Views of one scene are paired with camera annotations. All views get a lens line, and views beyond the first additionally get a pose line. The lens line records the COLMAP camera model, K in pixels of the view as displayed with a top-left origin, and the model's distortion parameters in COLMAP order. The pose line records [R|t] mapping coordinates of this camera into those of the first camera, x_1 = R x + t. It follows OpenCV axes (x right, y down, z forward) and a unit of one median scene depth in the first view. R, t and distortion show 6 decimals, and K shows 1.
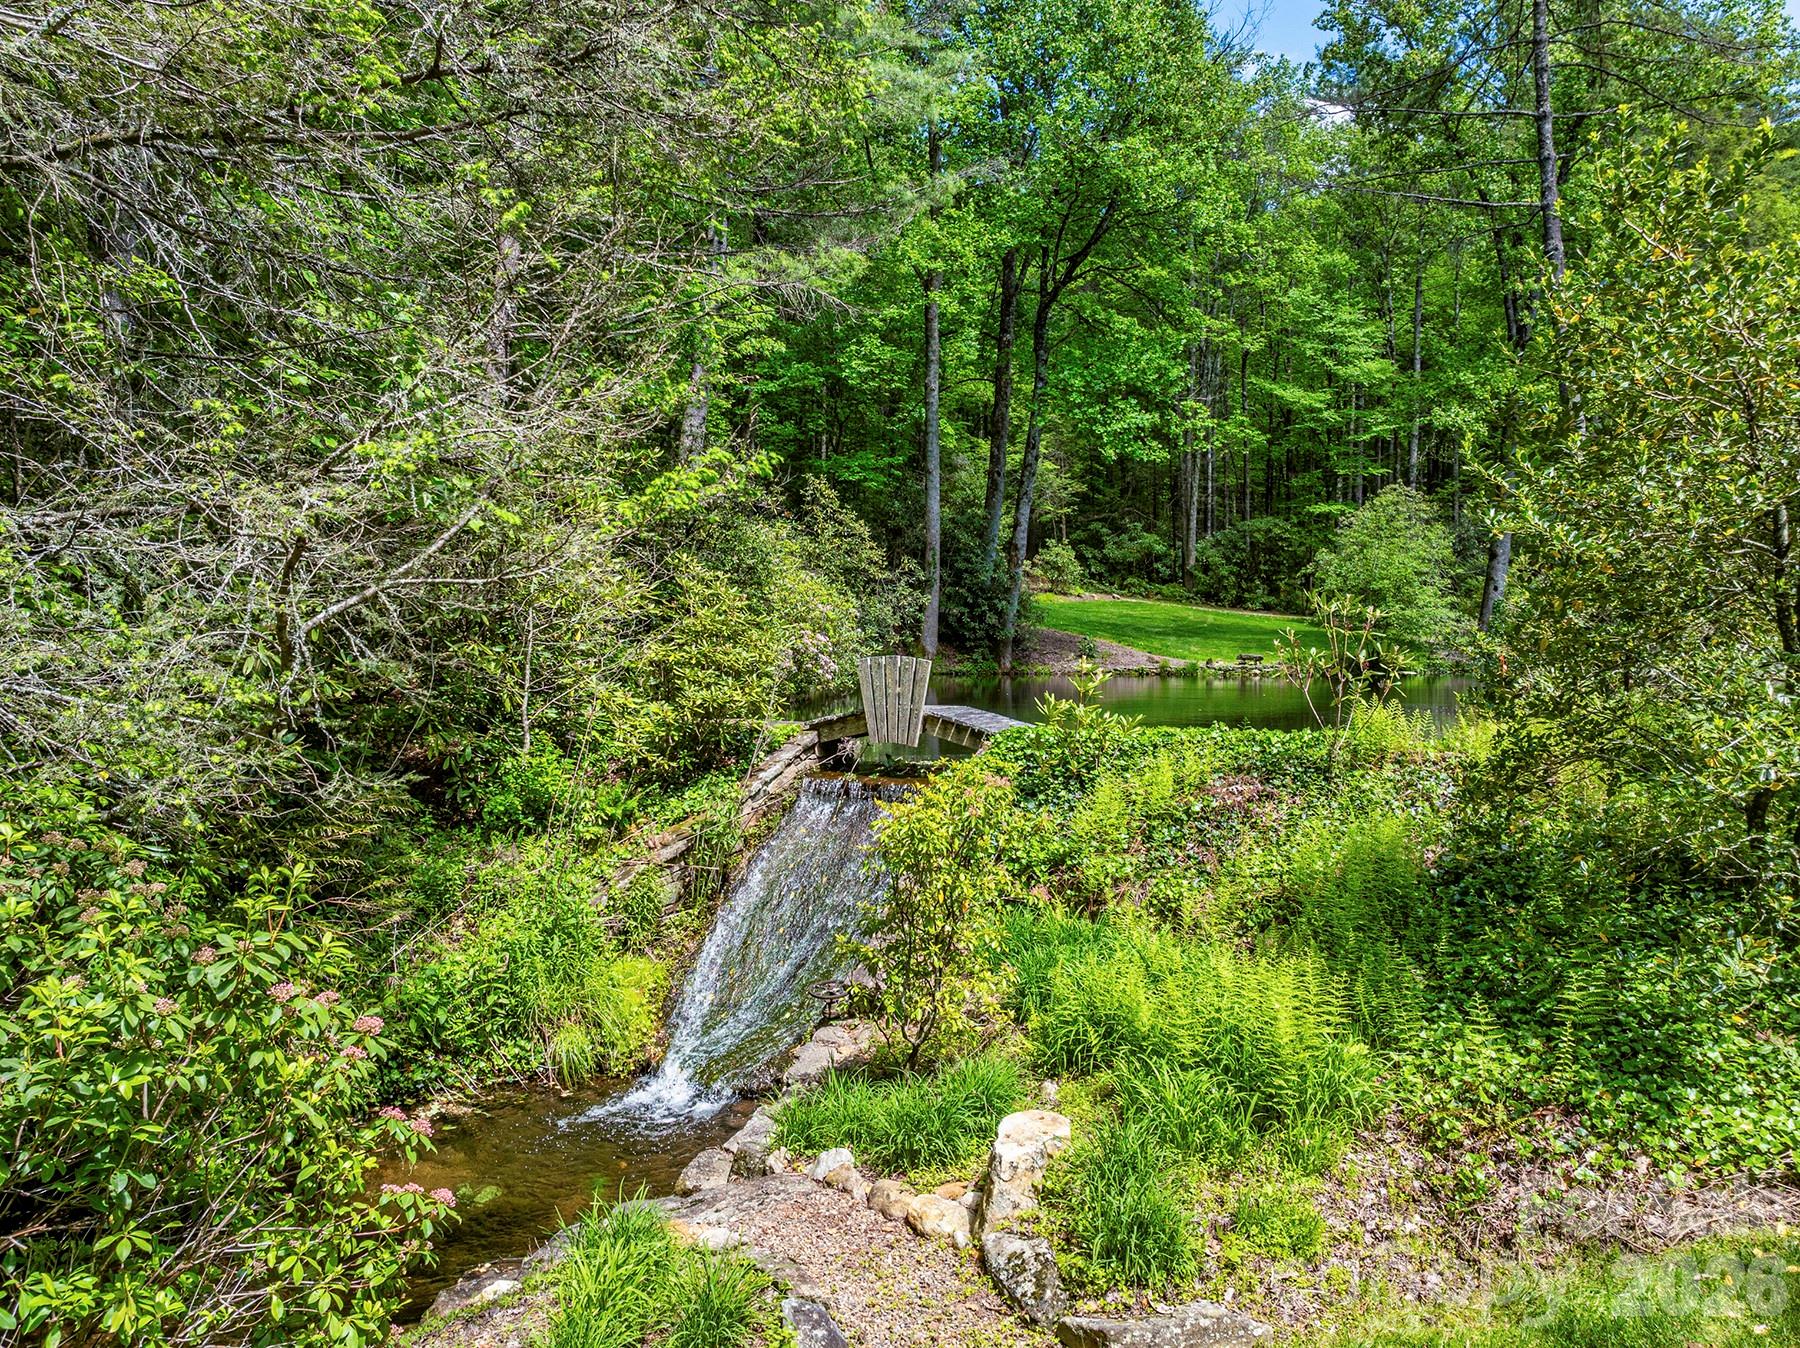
lens RADIAL K [[1287.7, 0, 900.7], [0, 1287.7, 671.9], [0, 0, 1]] dist [-0.031548, -0.008251]
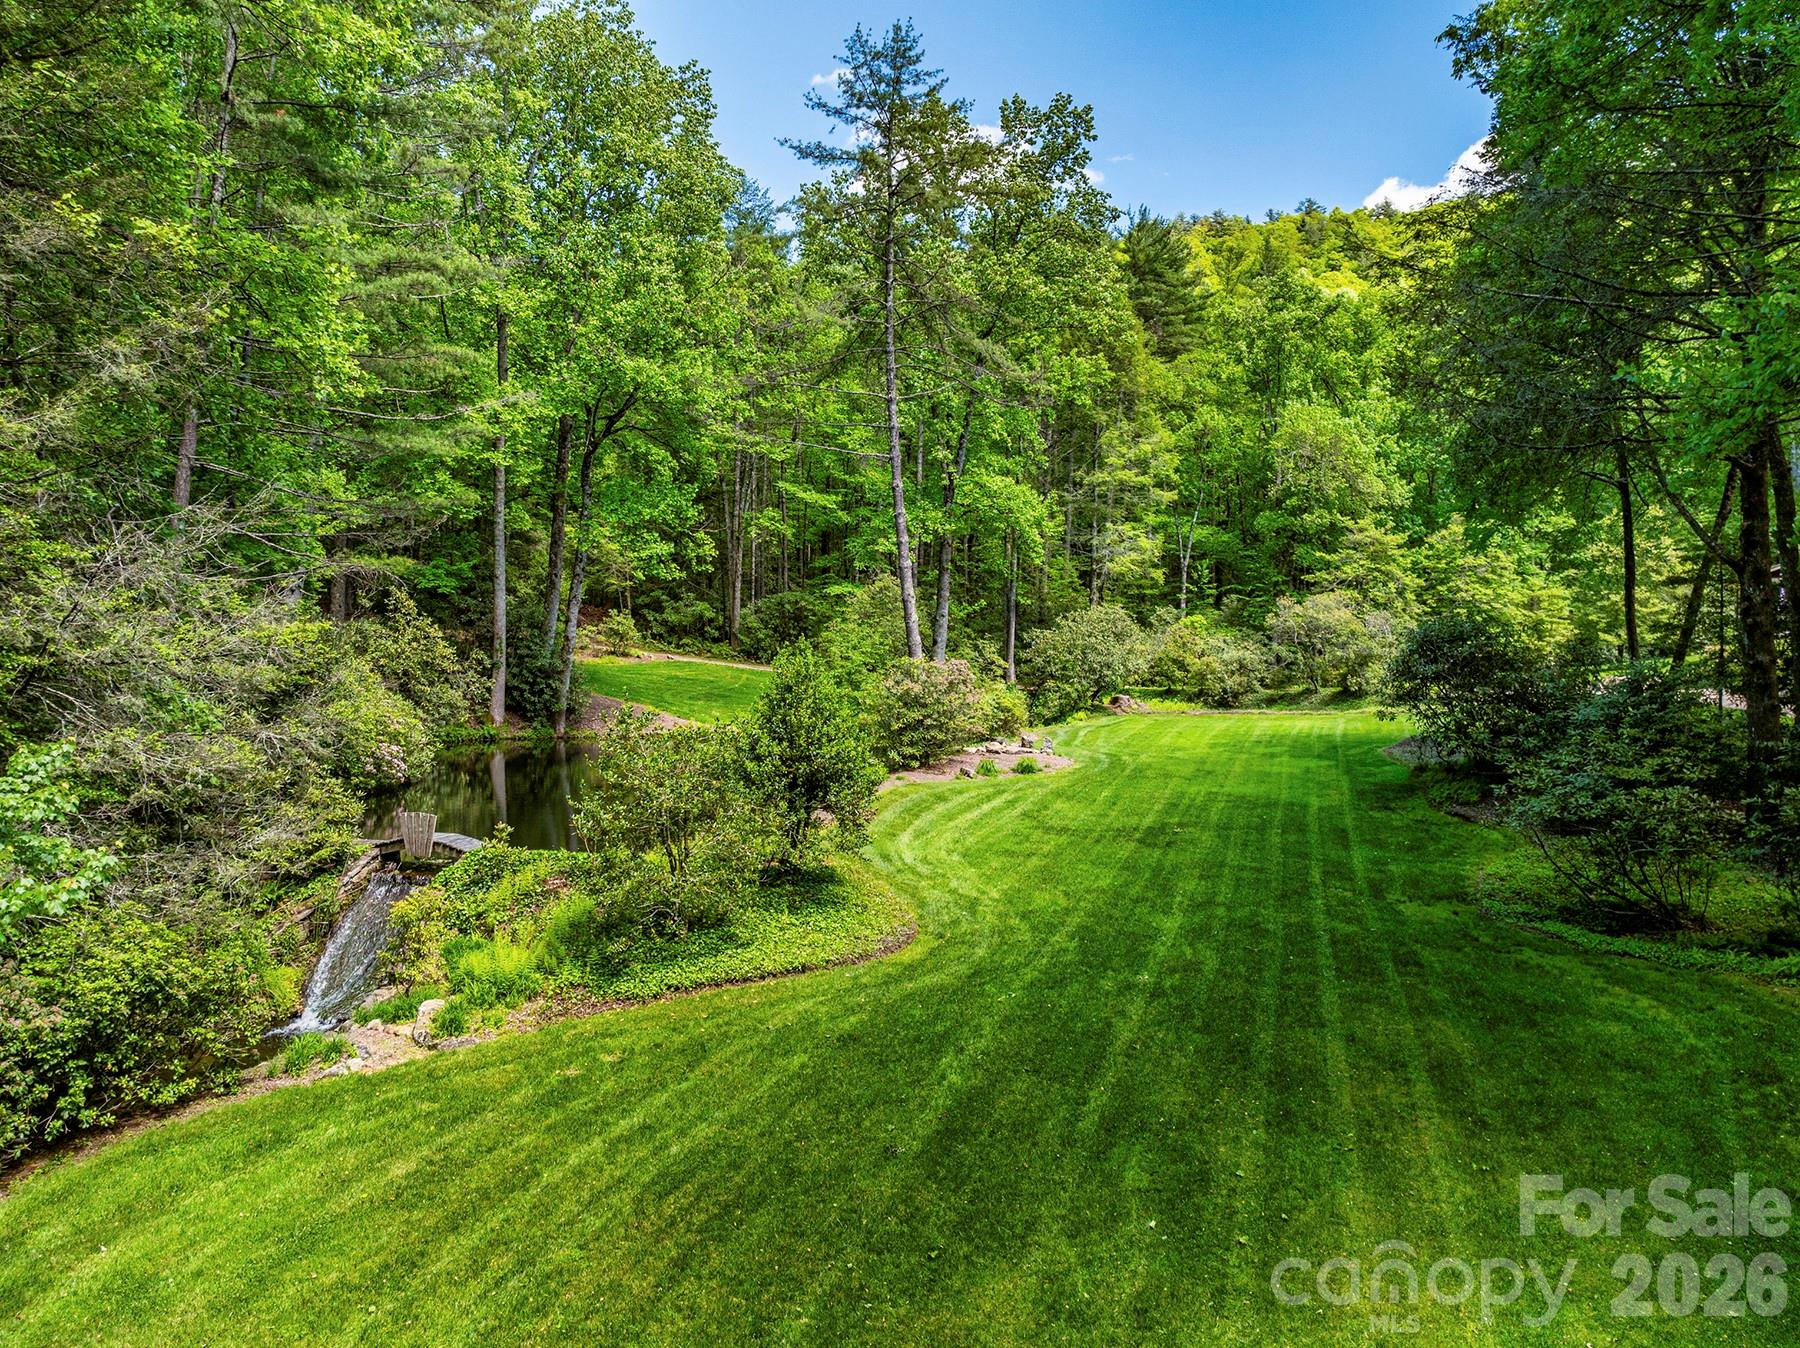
lens RADIAL K [[1287.7, 0, 909.4], [0, 1287.7, 685.0], [0, 0, 1]] dist [-0.031548, -0.008251]
pose [[0.954987, -0.001905, 0.296641, 0.136385], [-0.000440, 0.999969, 0.007837, -0.232373], [-0.296647, -0.007614, 0.954957, -1.173093]]
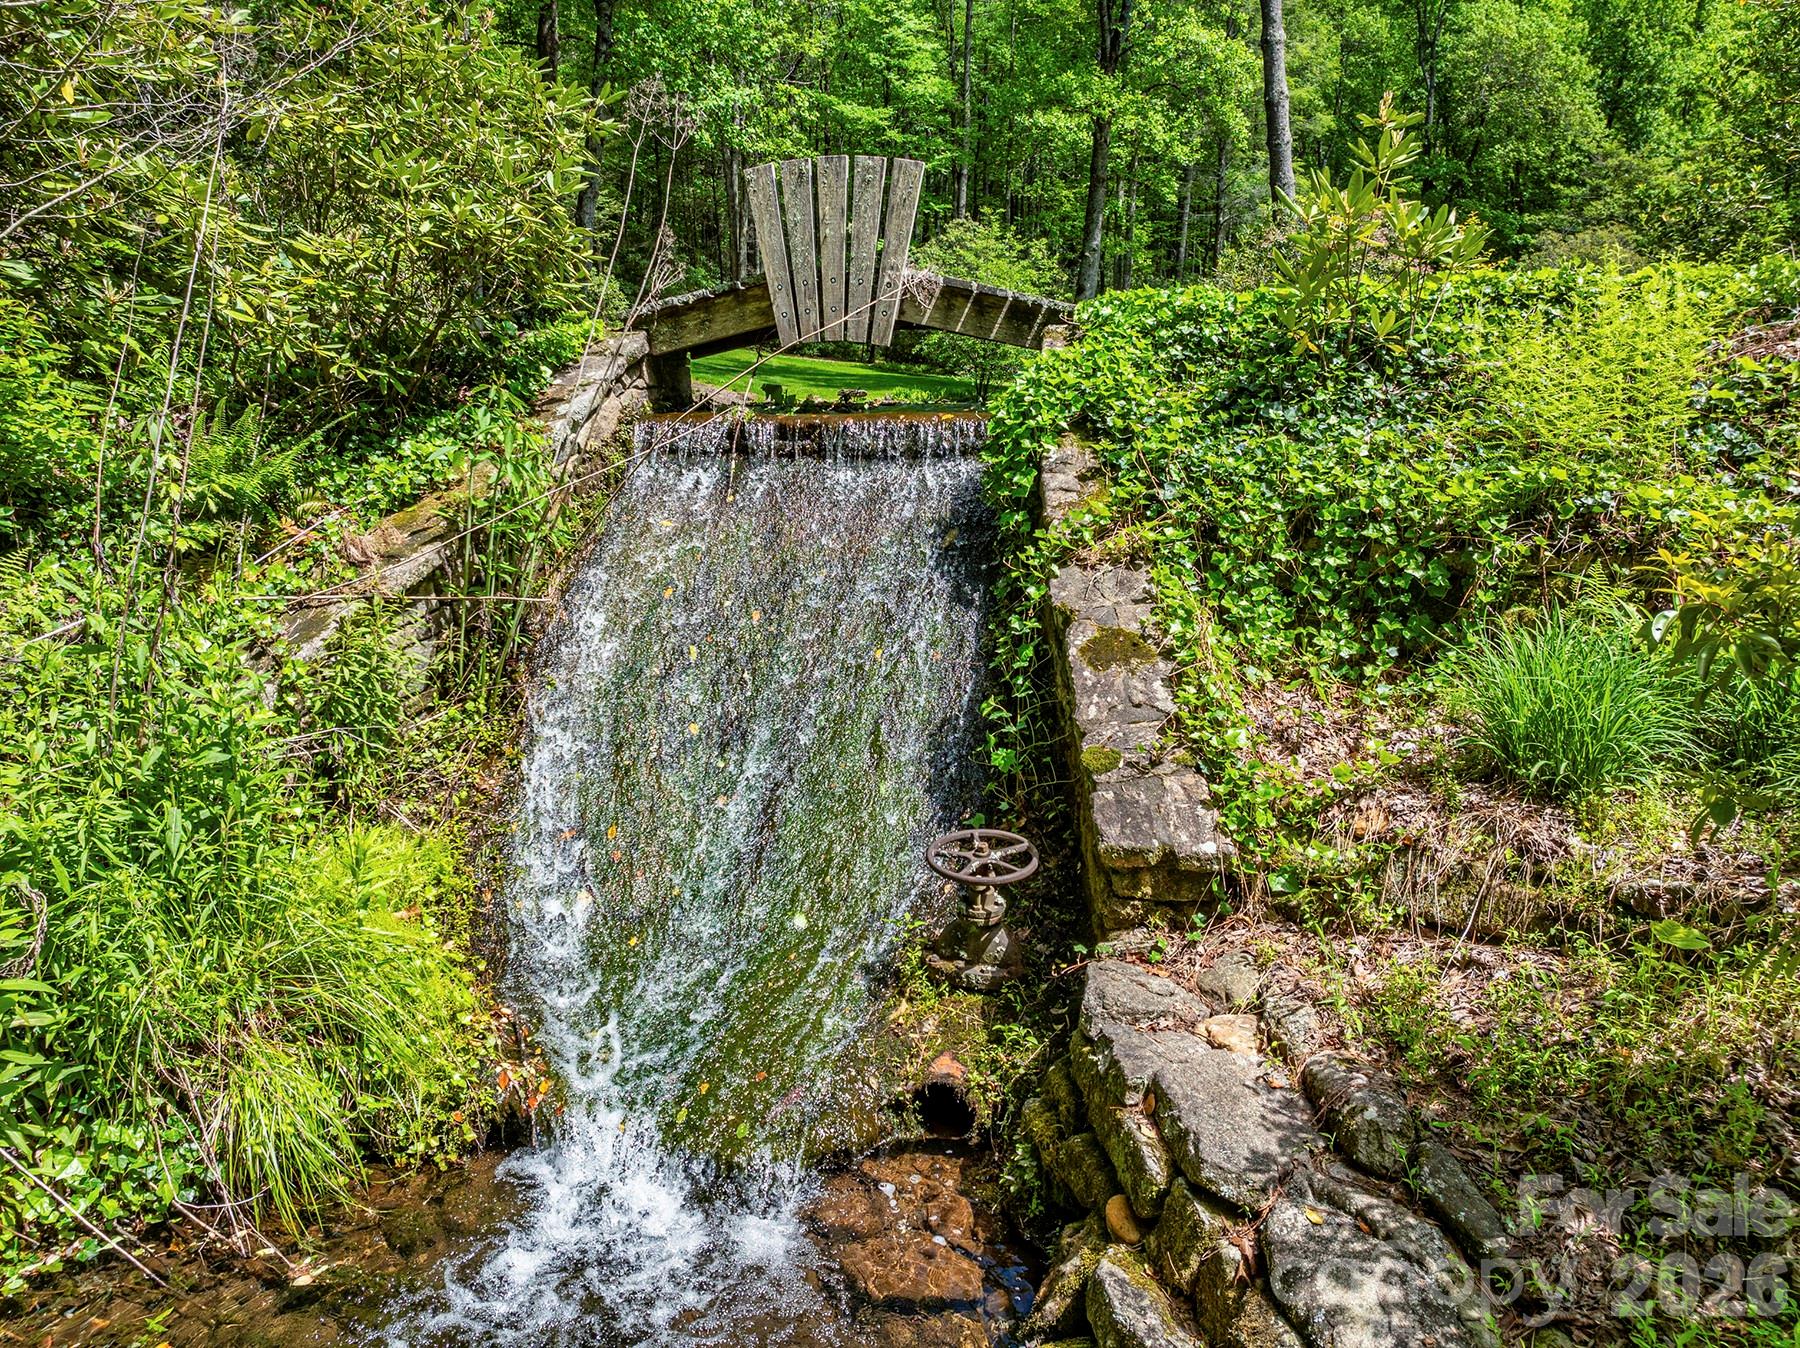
lens RADIAL K [[1287.7, 0, 902.7], [0, 1287.7, 666.9], [0, 0, 1]] dist [-0.031548, -0.008251]
pose [[0.923382, -0.072807, 0.376915, -0.177759], [0.007355, 0.985025, 0.172255, 0.093534], [-0.383812, -0.156285, 0.910090, 0.515852]]
